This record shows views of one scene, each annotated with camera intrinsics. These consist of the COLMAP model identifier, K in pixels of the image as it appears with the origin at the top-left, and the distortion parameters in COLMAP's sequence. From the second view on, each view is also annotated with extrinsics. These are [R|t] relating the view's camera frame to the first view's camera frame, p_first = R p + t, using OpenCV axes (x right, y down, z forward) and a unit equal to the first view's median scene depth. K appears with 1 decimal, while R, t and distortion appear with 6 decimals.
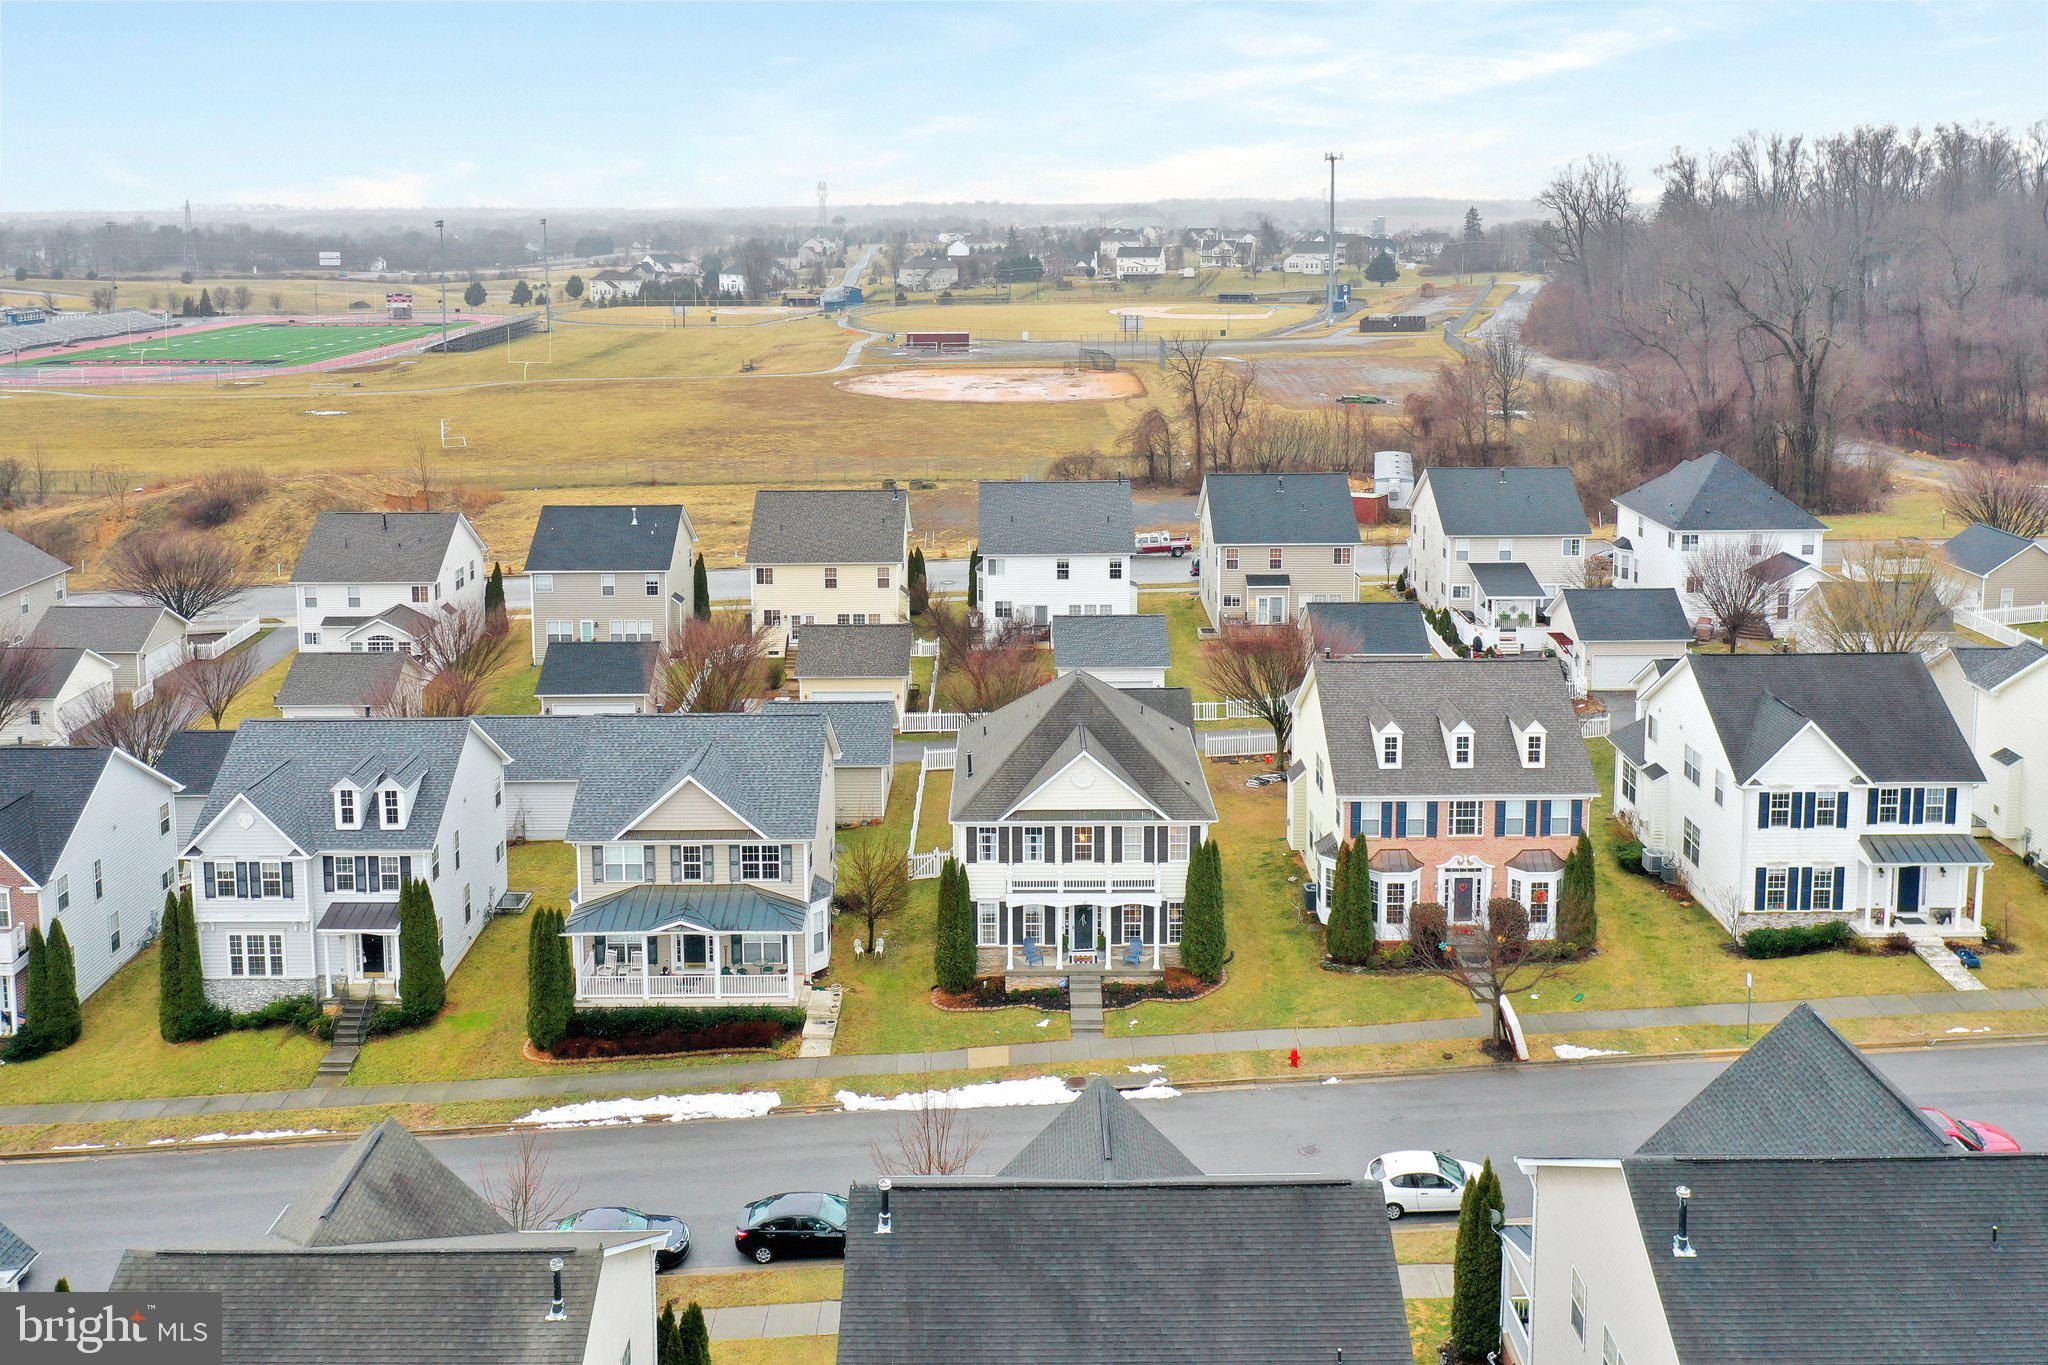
lens RADIAL K [[1669.3, 0, 1024.2], [0, 1669.3, 371.4], [0, 0, 1]] dist [-0.000691, -0.003958]
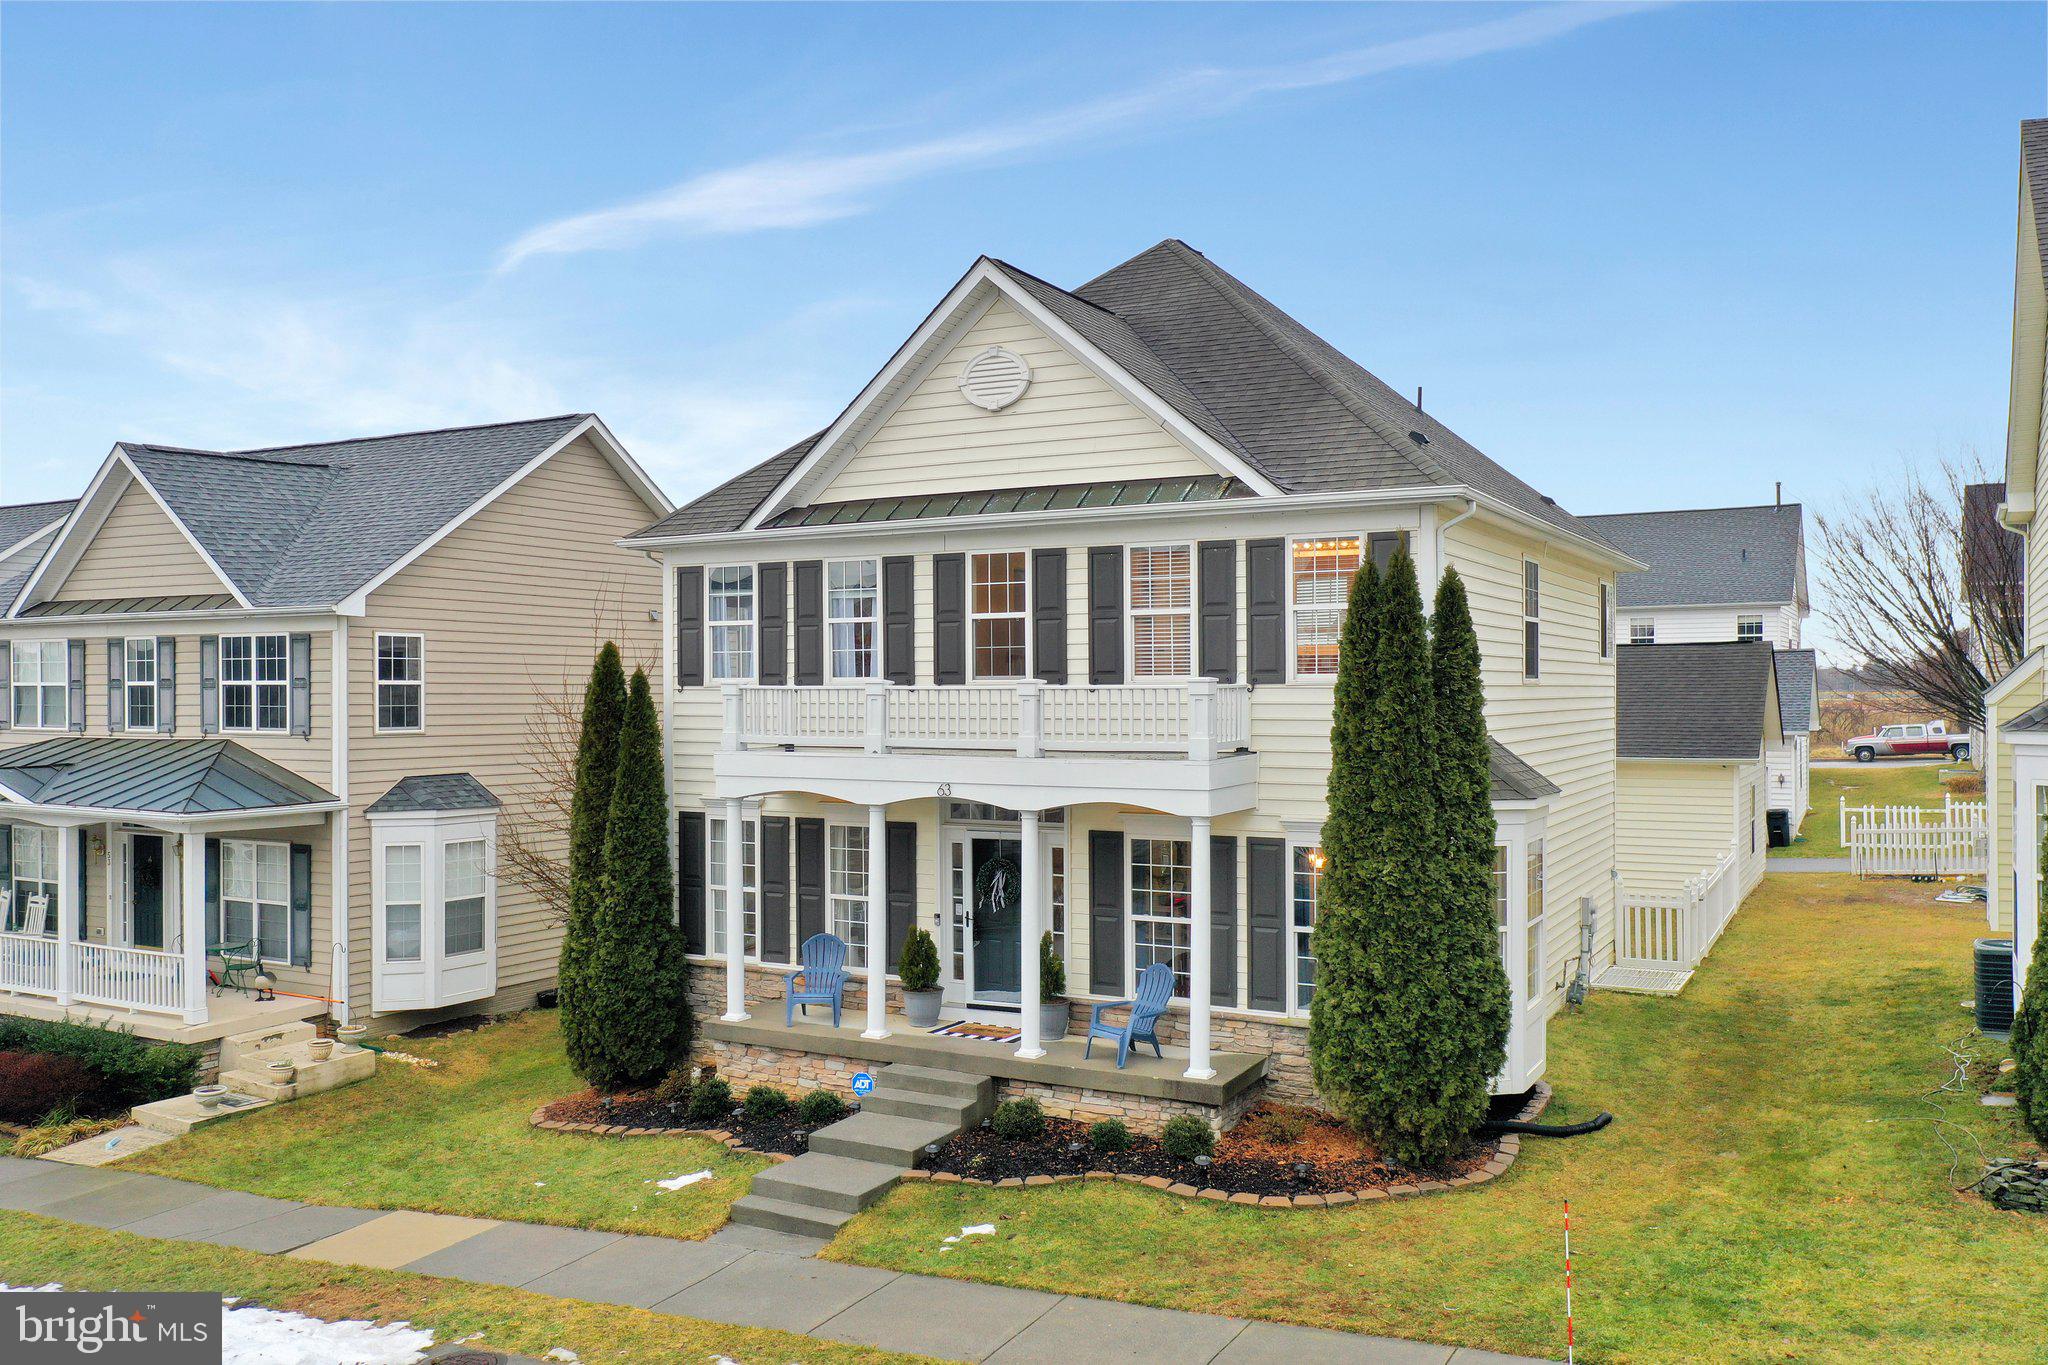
lens RADIAL K [[1642.8, 0, 1012.1], [0, 1642.8, 709.6], [0, 0, 1]] dist [0.004808, 0.001584]
pose [[0.873091, 0.007509, -0.487499, 0.171637], [-0.047699, 0.996400, -0.070079, 0.315908], [0.485218, 0.084439, 0.870307, 0.754823]]
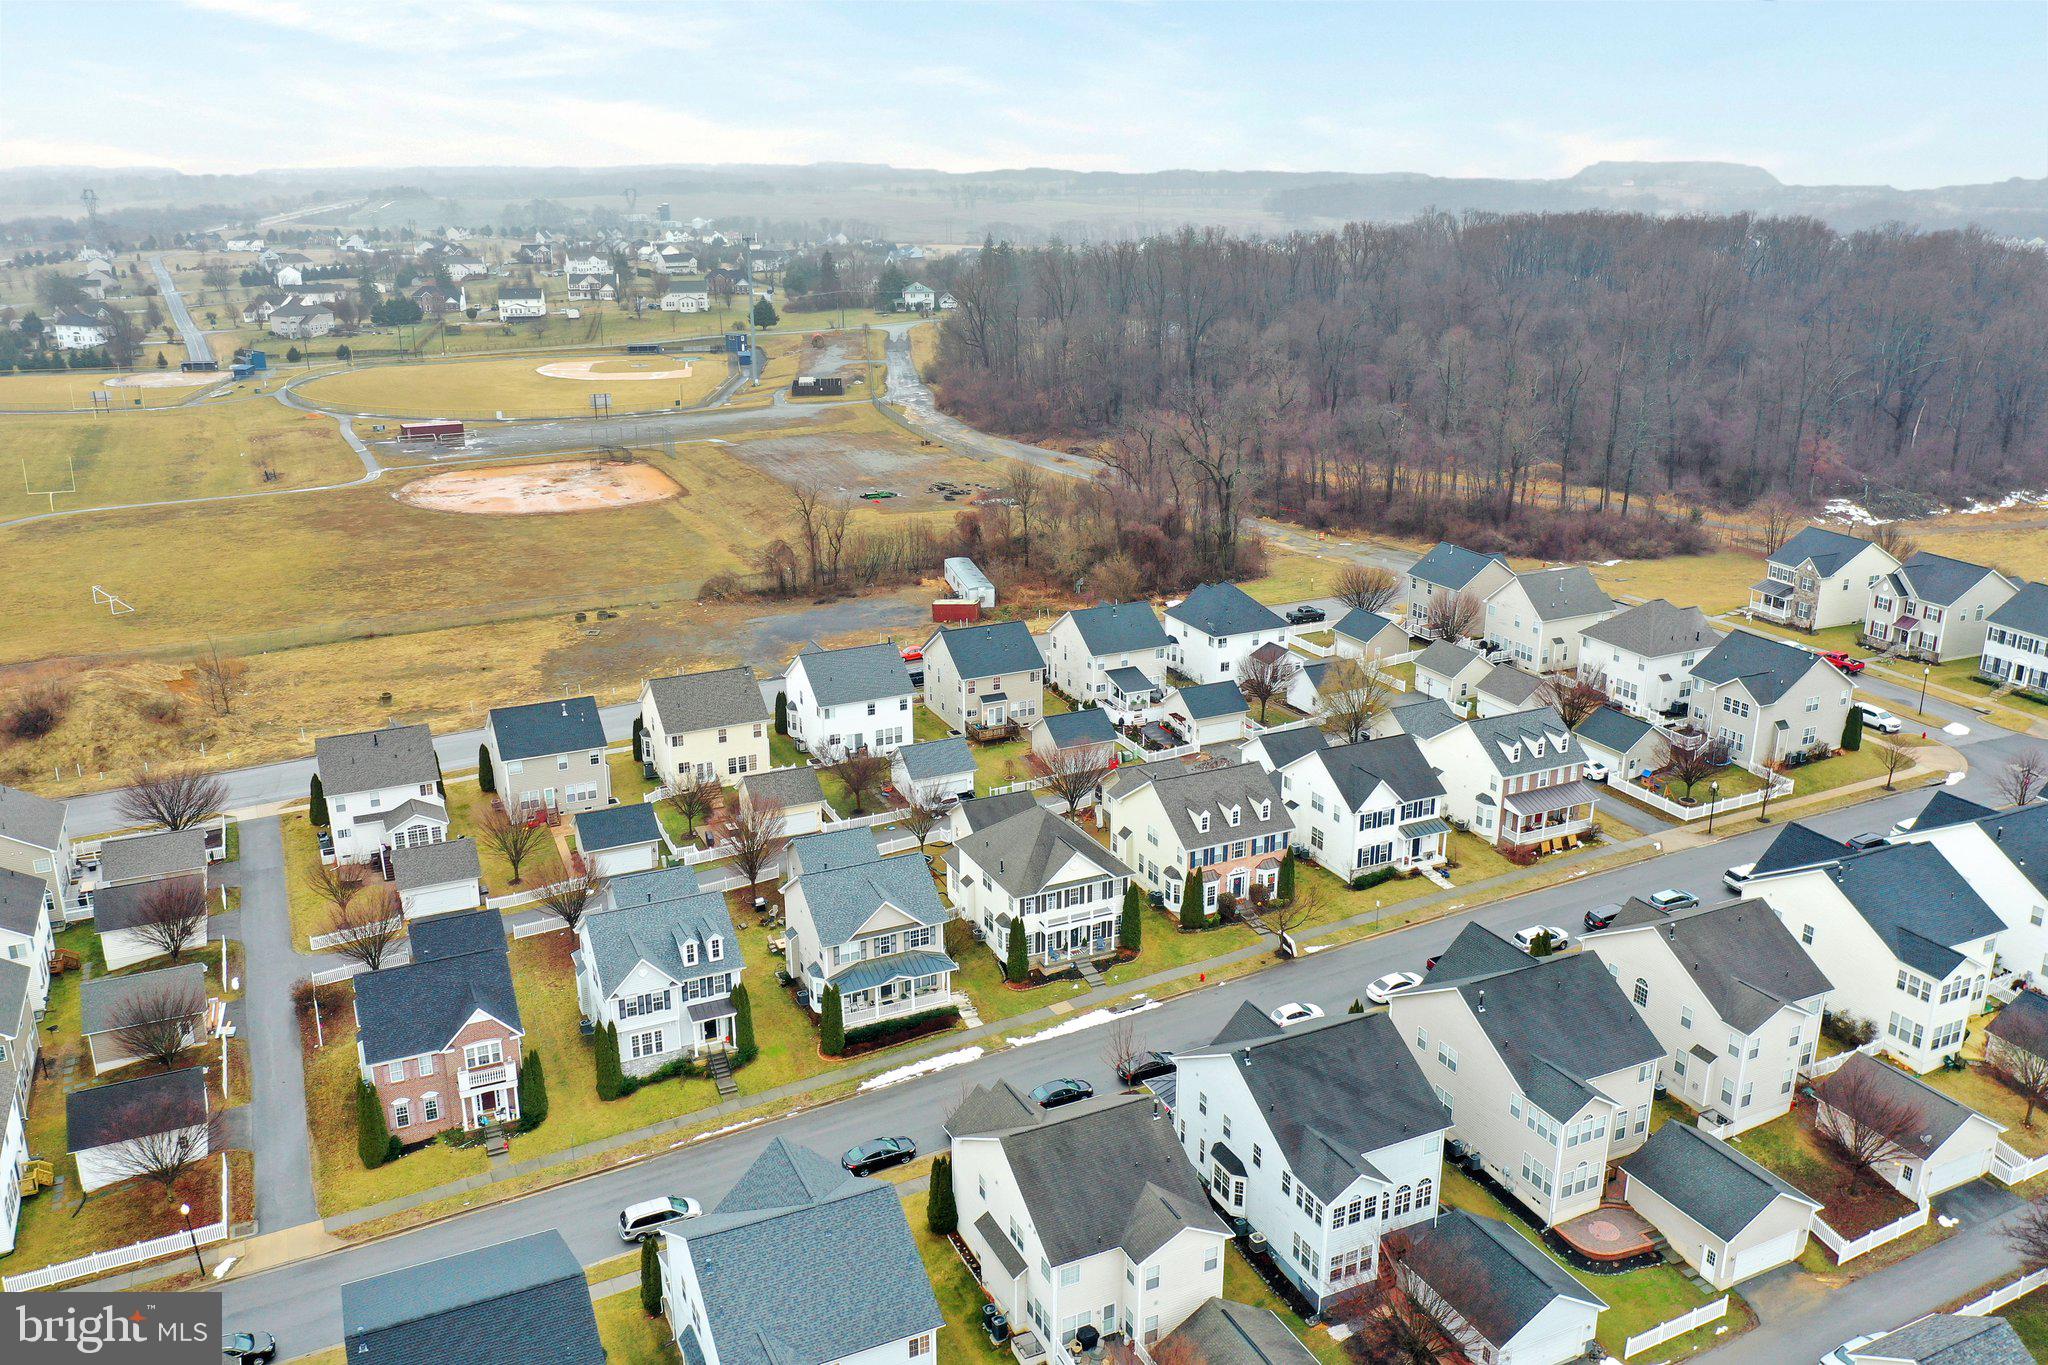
lens RADIAL K [[1567.3, 0, 1019.3], [0, 1567.3, 686.2], [0, 0, 1]] dist [-0.002885, -0.002934]
pose [[0.906208, -0.128063, 0.402973, -0.719390], [0.038715, 0.974159, 0.222521, -0.359721], [-0.421057, -0.186050, 0.887748, -0.539186]]
